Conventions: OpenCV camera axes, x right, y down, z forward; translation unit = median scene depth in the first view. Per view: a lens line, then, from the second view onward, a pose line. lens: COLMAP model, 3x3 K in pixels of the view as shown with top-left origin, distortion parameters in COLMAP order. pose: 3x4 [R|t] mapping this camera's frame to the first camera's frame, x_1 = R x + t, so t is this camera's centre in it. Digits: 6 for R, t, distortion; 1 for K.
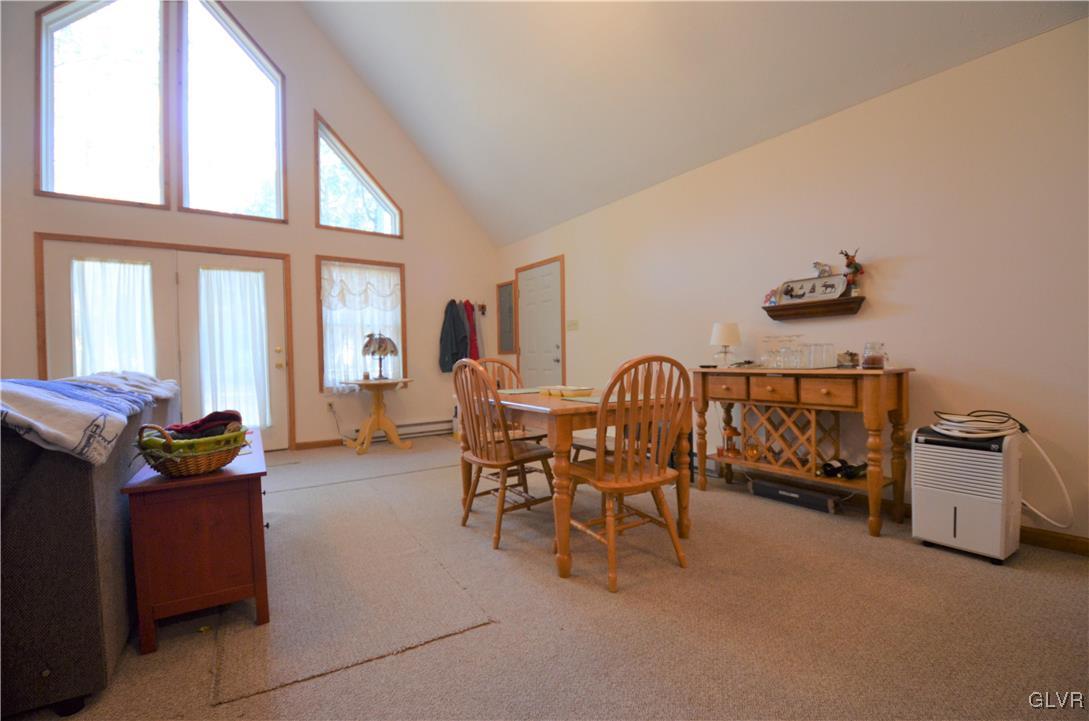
lens RADIAL K [[497.5, 0, 546.0], [0, 497.5, 366.0], [0, 0, 1]] dist [-0.032808, -0.001432]
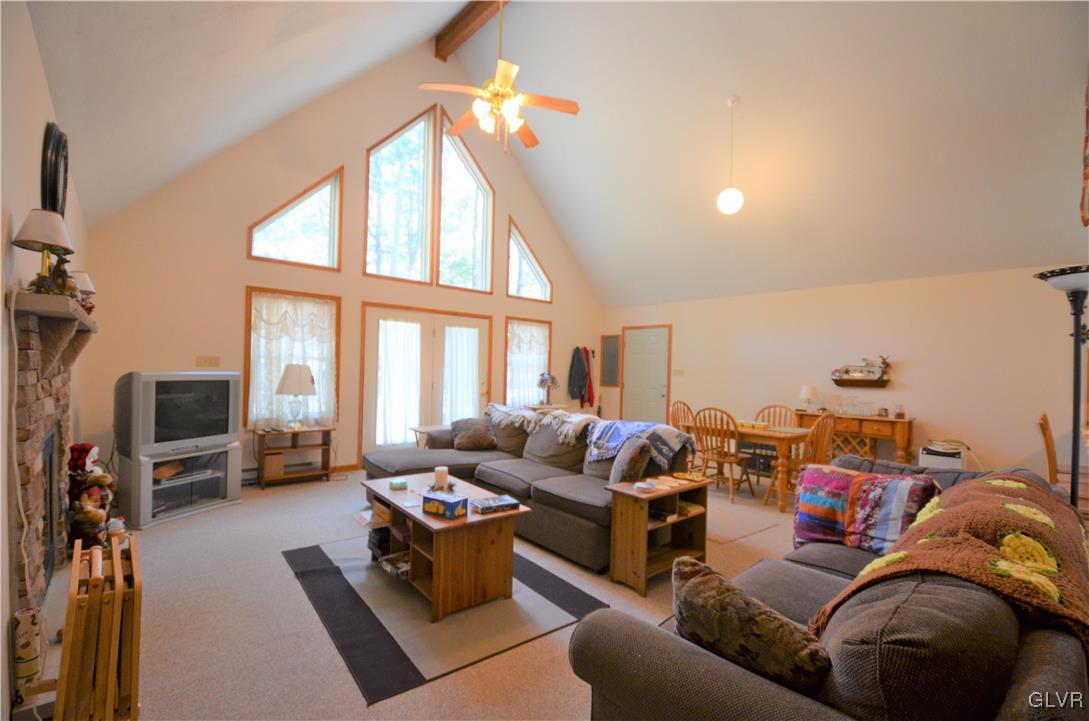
lens RADIAL K [[497.5, 0, 541.9], [0, 497.5, 363.0], [0, 0, 1]] dist [-0.032808, -0.001432]
pose [[0.994285, 0.043138, 0.097655, -0.580967], [-0.040235, 0.998693, -0.031507, -0.056479], [-0.098887, 0.027398, 0.994721, -0.504781]]
